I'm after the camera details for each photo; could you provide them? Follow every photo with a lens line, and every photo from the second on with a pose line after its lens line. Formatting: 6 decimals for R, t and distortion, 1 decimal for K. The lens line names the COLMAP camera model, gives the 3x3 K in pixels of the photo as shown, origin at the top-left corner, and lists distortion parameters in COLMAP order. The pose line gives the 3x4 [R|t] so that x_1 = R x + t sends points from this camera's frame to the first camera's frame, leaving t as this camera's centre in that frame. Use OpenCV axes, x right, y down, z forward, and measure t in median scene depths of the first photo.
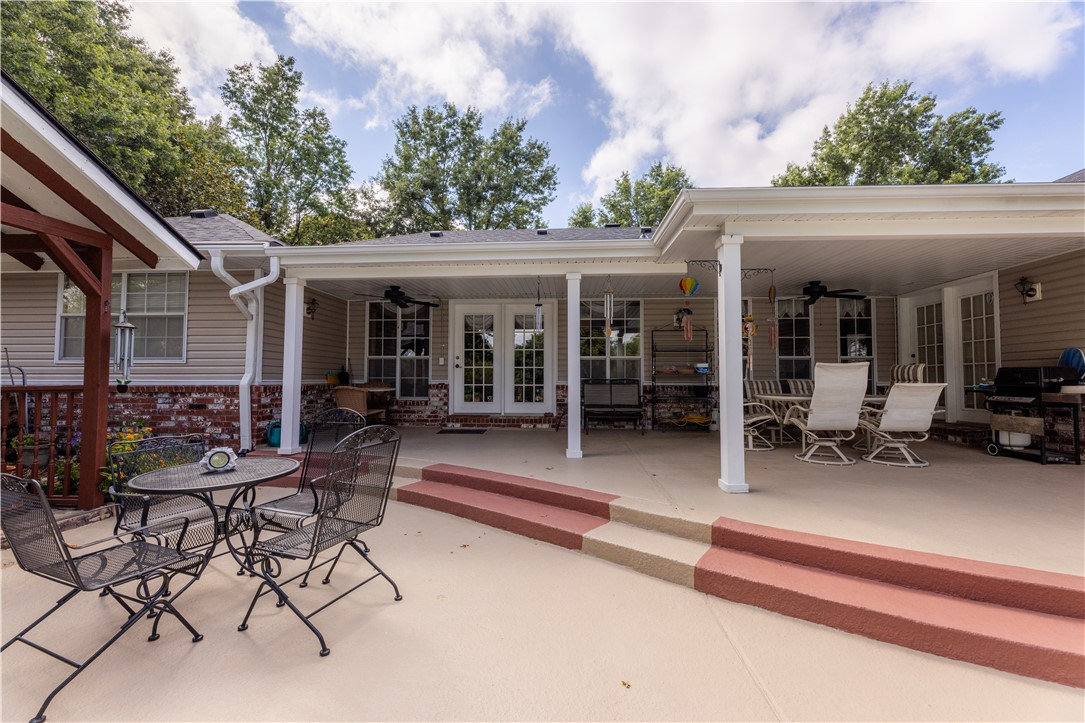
lens RADIAL K [[438.8, 0, 541.8], [0, 438.8, 363.6], [0, 0, 1]] dist [0.000961, 0.000197]
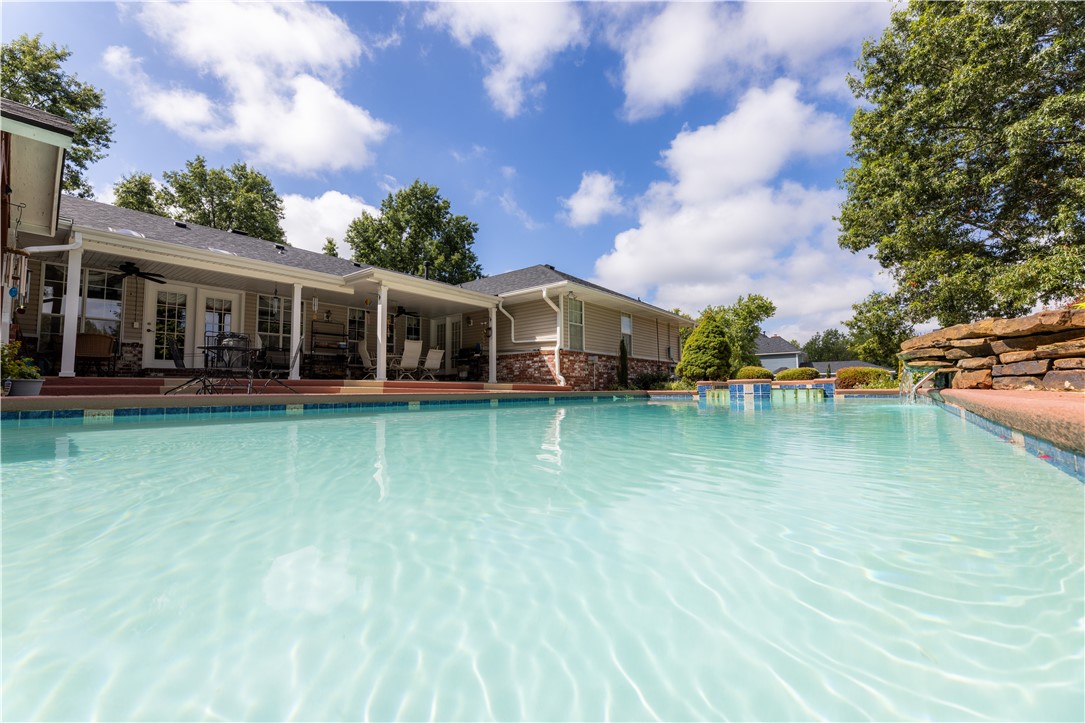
lens RADIAL K [[438.8, 0, 537.0], [0, 438.8, 351.8], [0, 0, 1]] dist [0.000961, 0.000197]
pose [[0.593211, 0.064998, 0.802419, -0.176955], [-0.022089, 0.997674, -0.064485, 0.040426], [-0.804744, 0.020529, 0.593267, -0.206206]]
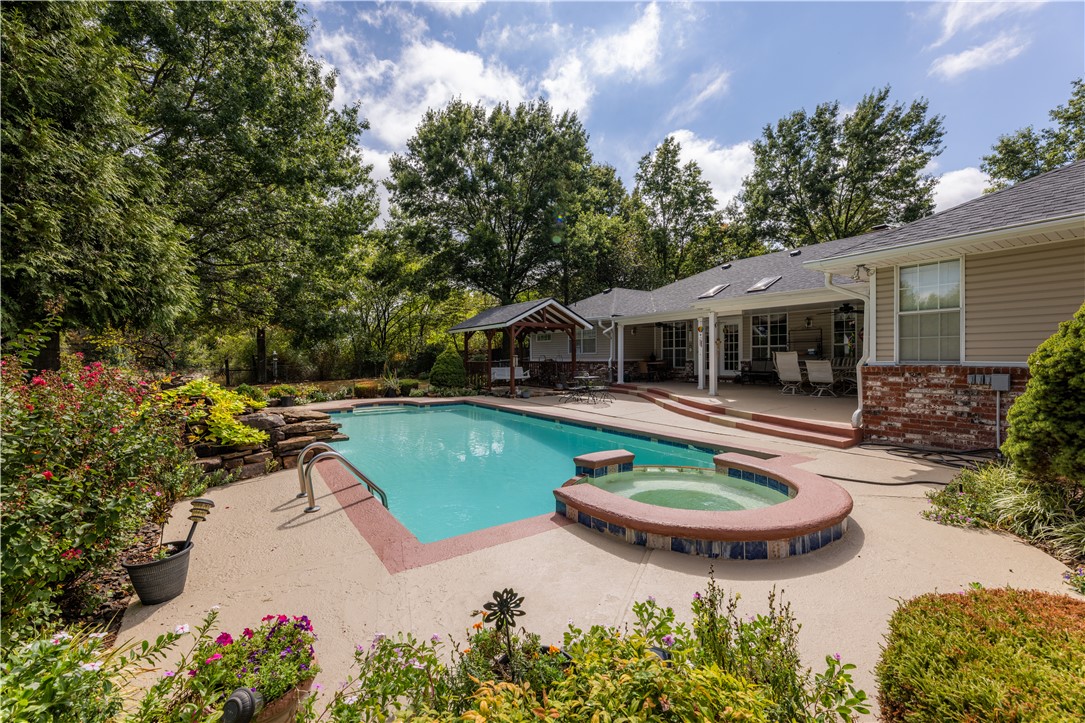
lens RADIAL K [[438.8, 0, 537.7], [0, 438.8, 360.2], [0, 0, 1]] dist [0.000961, 0.000197]
pose [[0.605790, -0.001202, -0.795623, 0.330034], [0.038279, 0.998885, 0.027637, -0.013722], [0.794703, -0.047198, 0.605161, -0.283534]]
